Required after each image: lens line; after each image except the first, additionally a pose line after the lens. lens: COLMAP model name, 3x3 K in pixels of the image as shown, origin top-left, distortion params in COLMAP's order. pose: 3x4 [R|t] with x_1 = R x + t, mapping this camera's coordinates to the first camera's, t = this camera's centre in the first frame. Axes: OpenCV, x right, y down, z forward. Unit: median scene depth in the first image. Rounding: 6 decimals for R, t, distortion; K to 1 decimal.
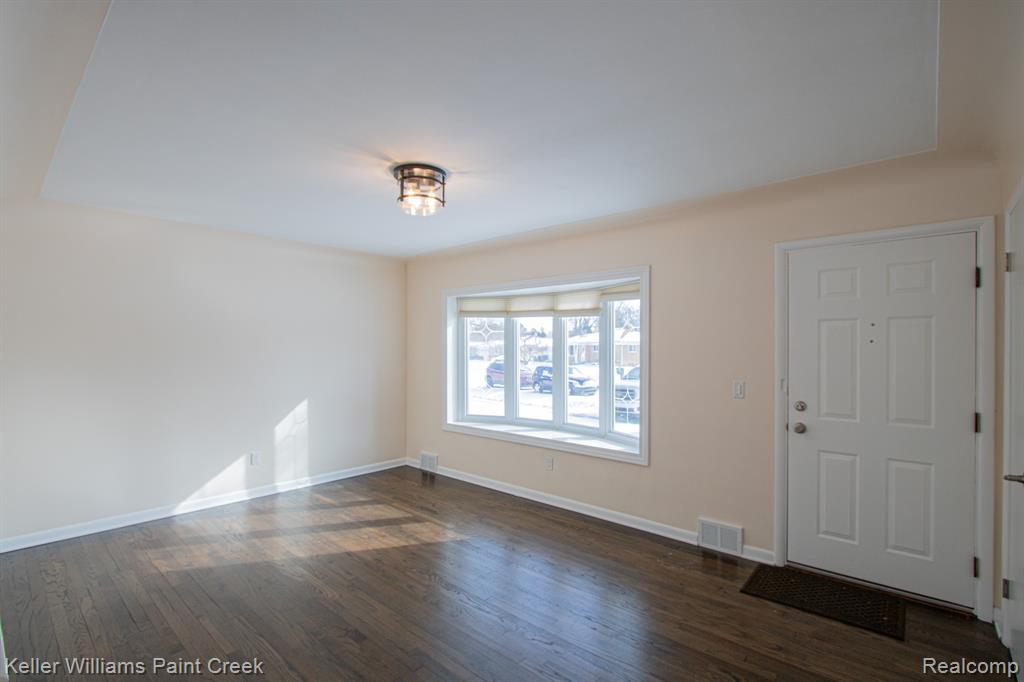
lens RADIAL K [[479.8, 0, 519.8], [0, 479.8, 343.5], [0, 0, 1]] dist [-0.005834, -0.000189]
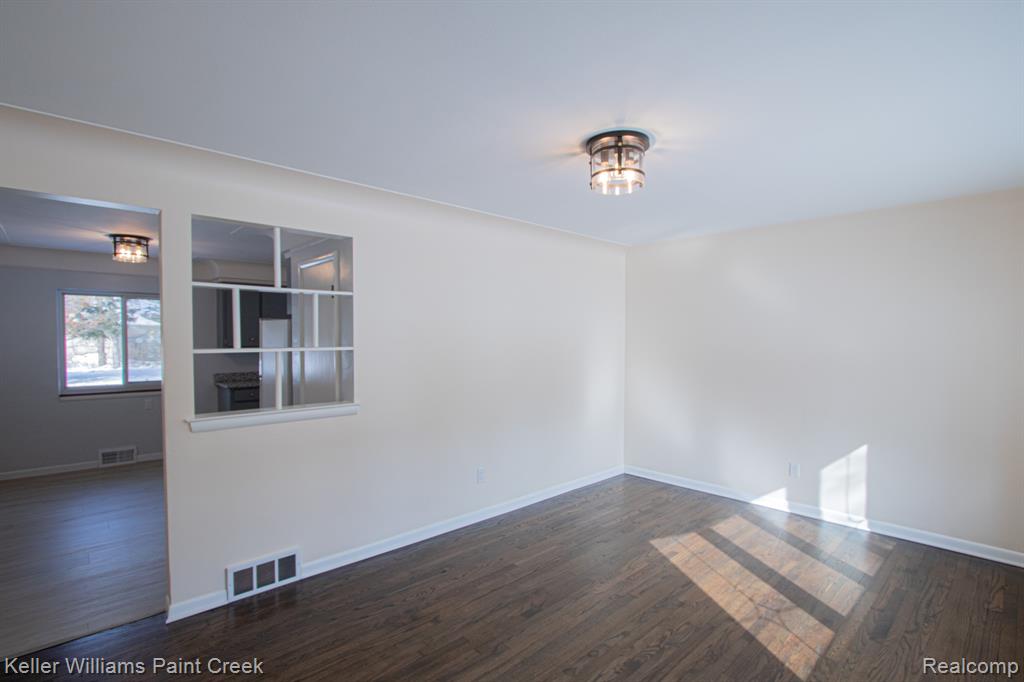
lens RADIAL K [[479.8, 0, 506.6], [0, 479.8, 342.1], [0, 0, 1]] dist [-0.005834, -0.000189]
pose [[-0.084732, 0.006765, -0.996381, 0.473956], [0.004417, 0.999970, 0.006413, -0.010960], [0.996394, -0.003858, -0.084760, 0.647839]]
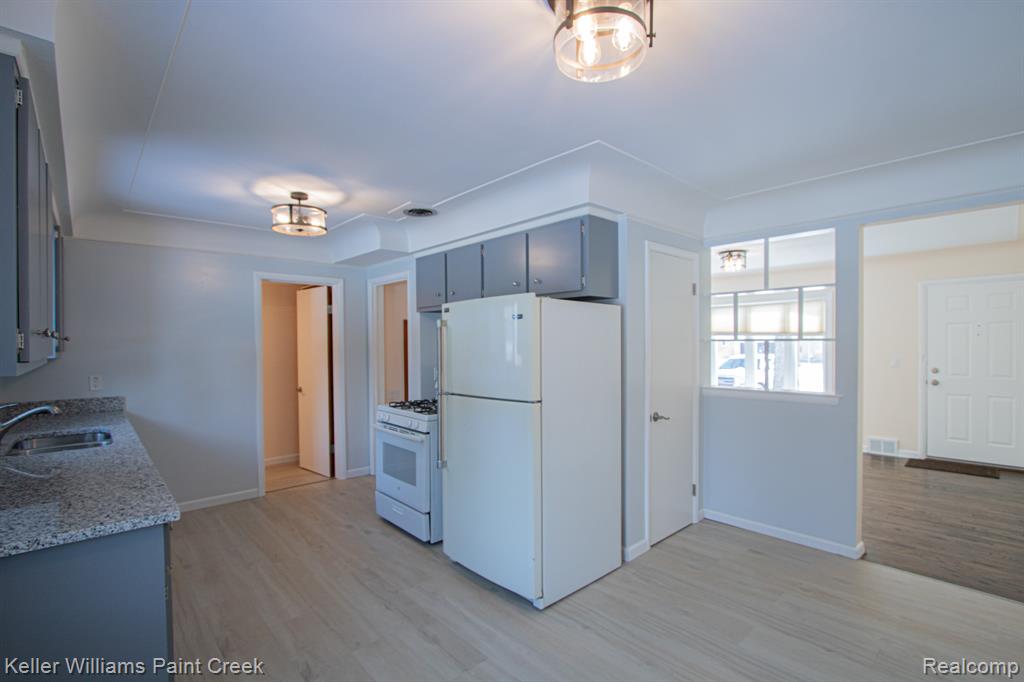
lens RADIAL K [[479.8, 0, 512.3], [0, 479.8, 342.7], [0, 0, 1]] dist [-0.005834, -0.000189]
pose [[0.994615, -0.009088, -0.103242, -0.829594], [0.009823, 0.999930, 0.006619, -0.003159], [0.103174, -0.007597, 0.994634, -0.978549]]
